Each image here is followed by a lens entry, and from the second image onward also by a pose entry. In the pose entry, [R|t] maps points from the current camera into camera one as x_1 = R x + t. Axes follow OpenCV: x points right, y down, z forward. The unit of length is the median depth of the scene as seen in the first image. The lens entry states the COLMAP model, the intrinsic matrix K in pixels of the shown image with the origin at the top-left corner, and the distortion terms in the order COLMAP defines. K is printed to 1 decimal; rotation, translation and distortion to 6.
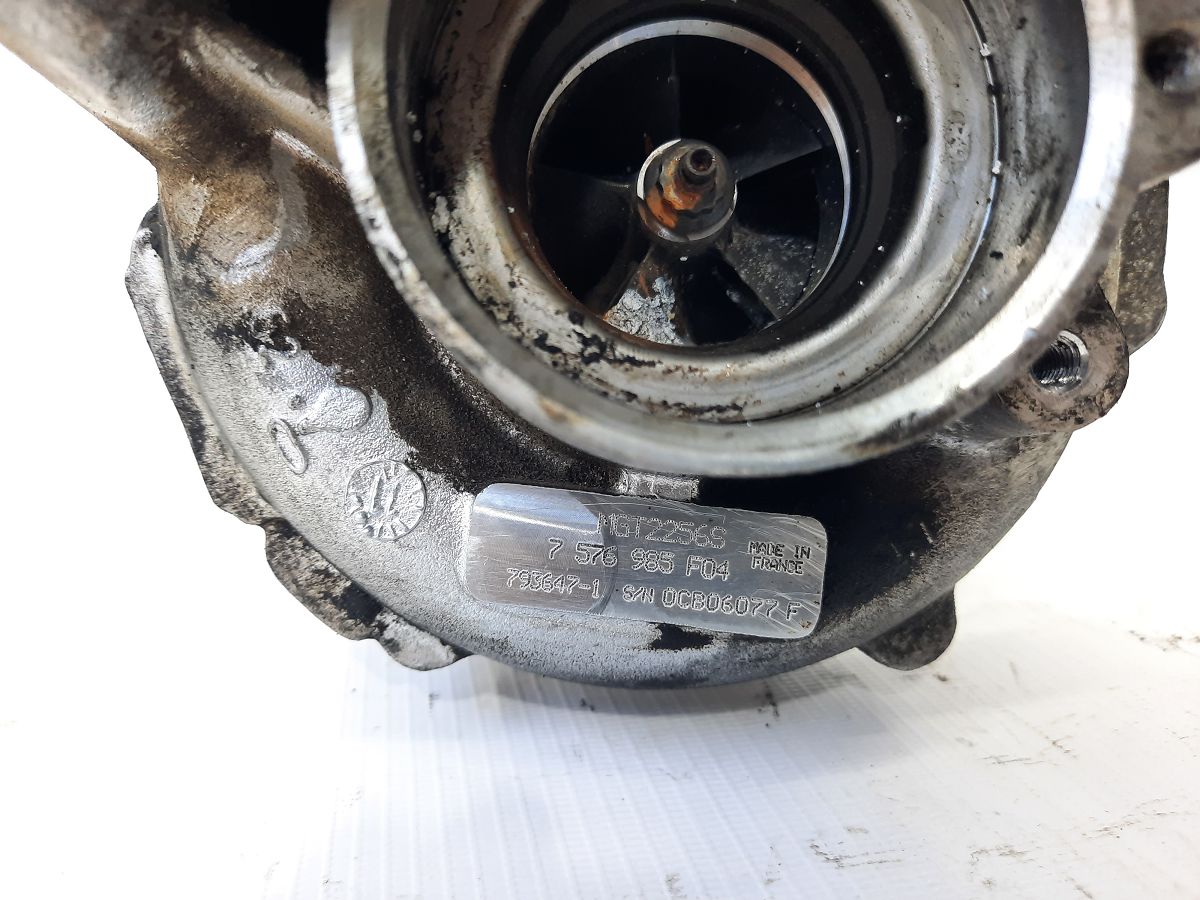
lens RADIAL K [[893.1, 0, 600.0], [0, 893.1, 450.0], [0, 0, 1]] dist [0.000037, -0.004137]
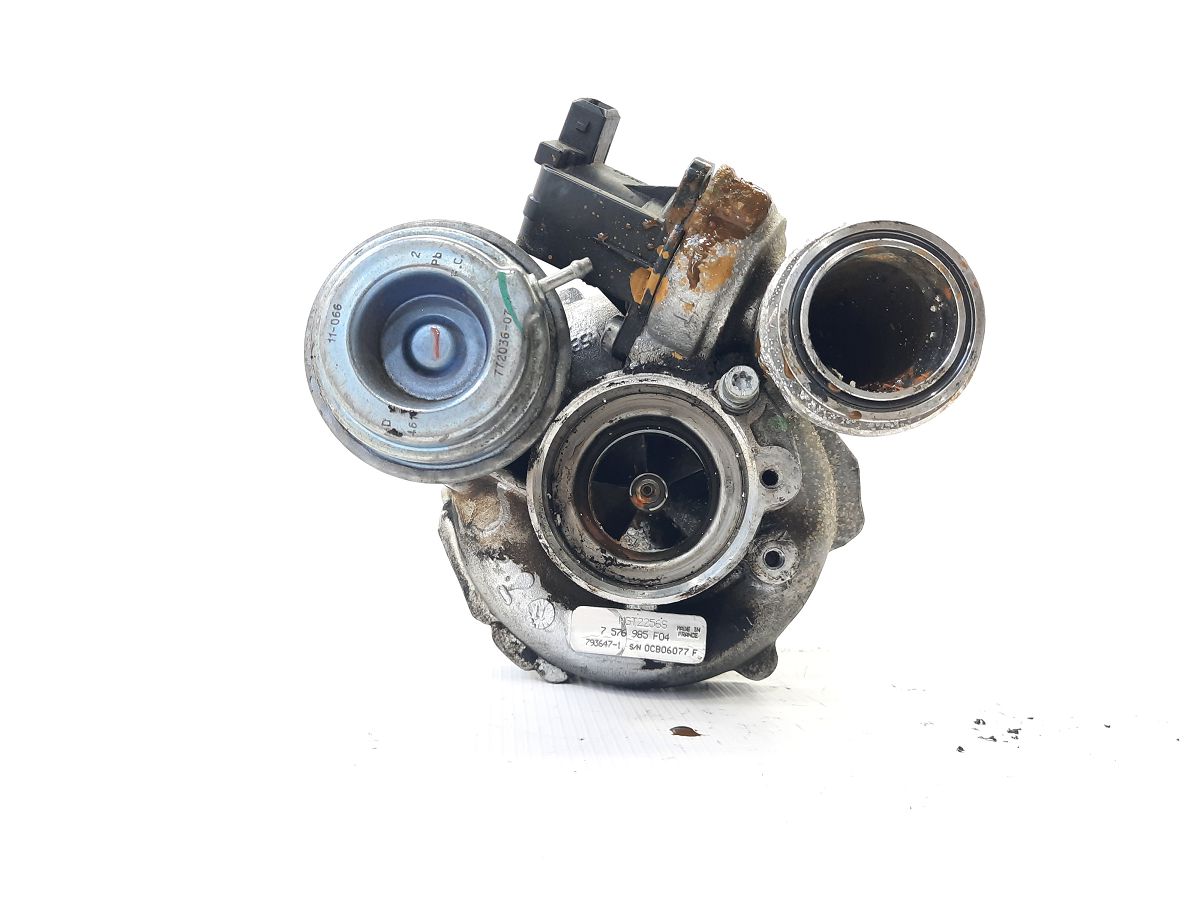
lens RADIAL K [[893.1, 0, 600.0], [0, 893.1, 450.0], [0, 0, 1]] dist [0.000037, -0.004137]
pose [[0.991996, -0.047790, -0.116873, 0.277816], [0.034503, 0.992976, -0.113177, -0.123000], [0.121461, 0.108239, 0.986677, -1.688647]]
